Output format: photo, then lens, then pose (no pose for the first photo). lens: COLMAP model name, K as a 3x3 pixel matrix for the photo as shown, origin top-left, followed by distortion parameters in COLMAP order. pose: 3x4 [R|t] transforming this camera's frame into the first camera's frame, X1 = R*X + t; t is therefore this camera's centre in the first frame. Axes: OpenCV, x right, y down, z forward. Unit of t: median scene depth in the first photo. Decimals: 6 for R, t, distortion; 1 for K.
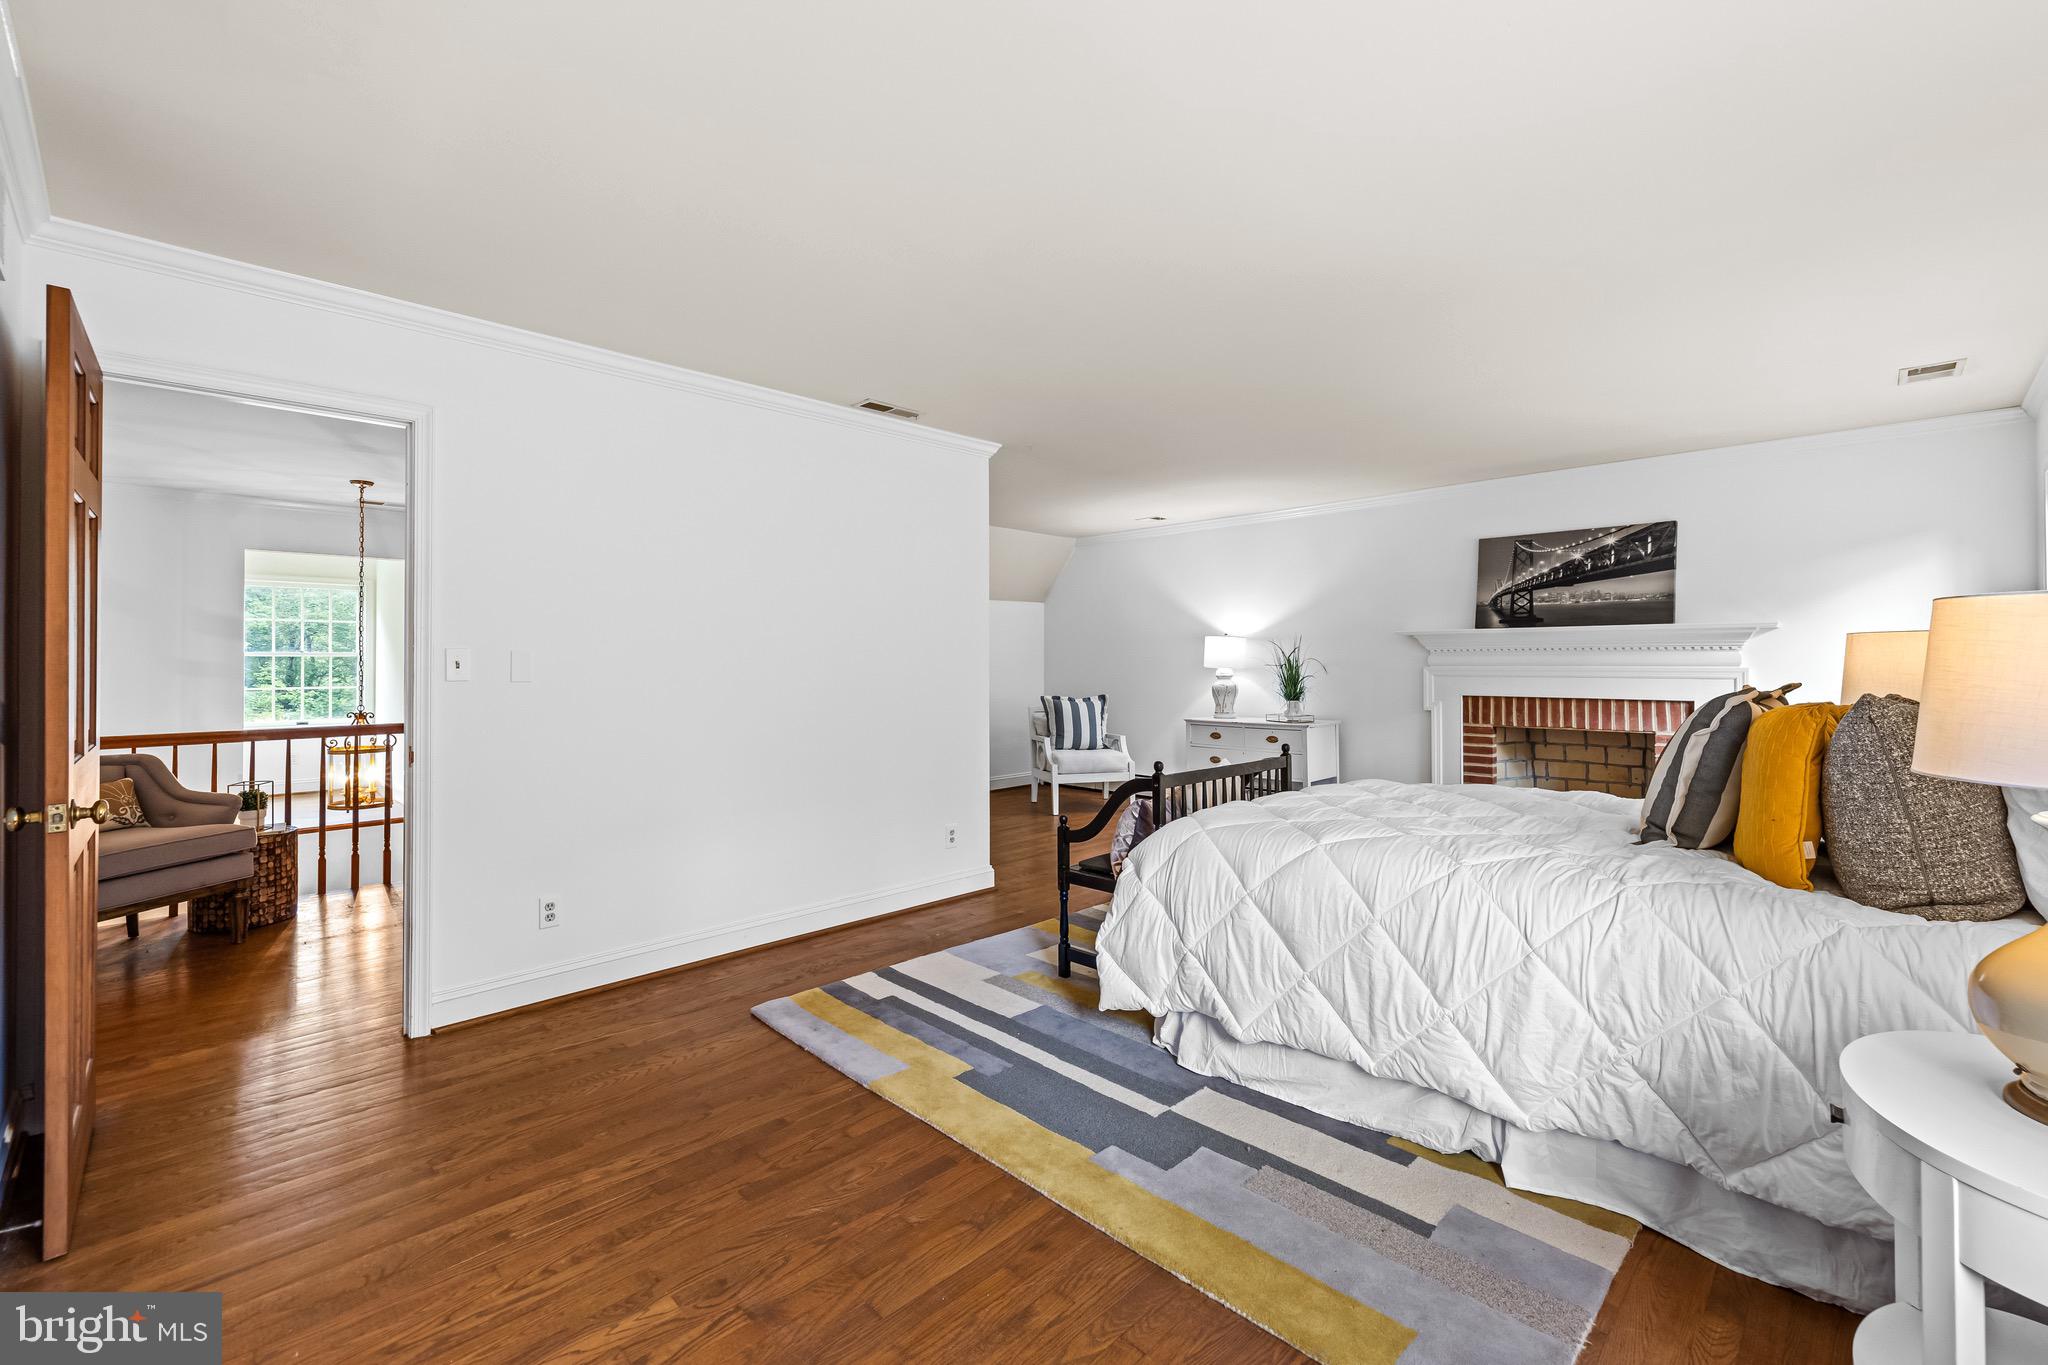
lens RADIAL K [[861.1, 0, 1030.3], [0, 861.1, 667.1], [0, 0, 1]] dist [0.006790, 0.000357]
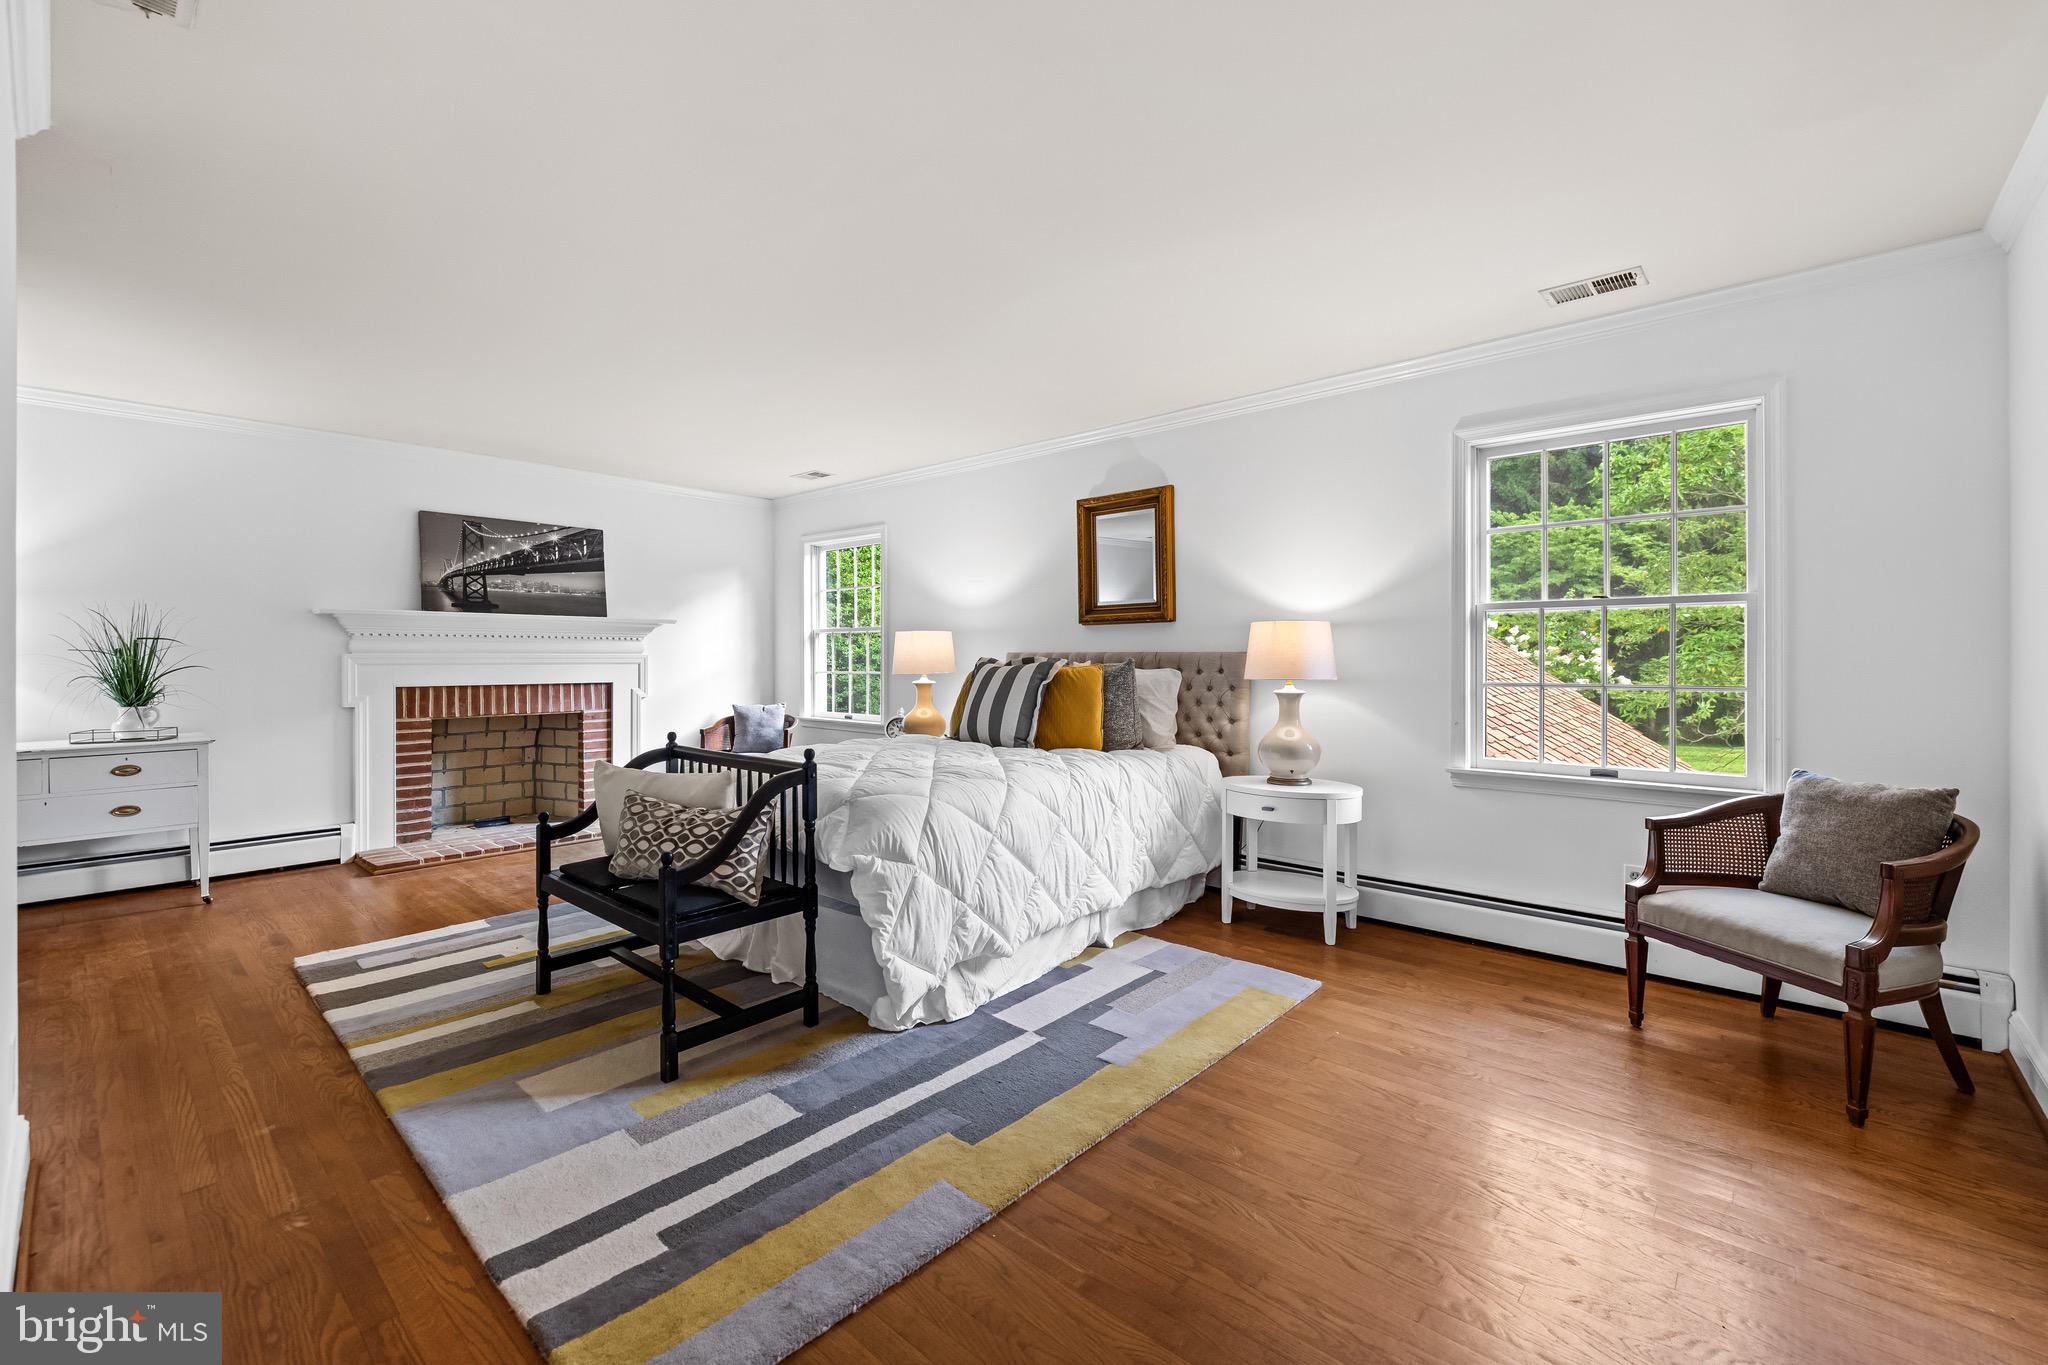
lens RADIAL K [[840.2, 0, 1027.8], [0, 840.2, 656.4], [0, 0, 1]] dist [-0.011045, -0.000122]
pose [[-0.047449, 0.002989, 0.998869, -0.400598], [0.006154, 0.999977, -0.002700, 0.009241], [-0.998855, 0.006019, -0.047467, 0.448890]]
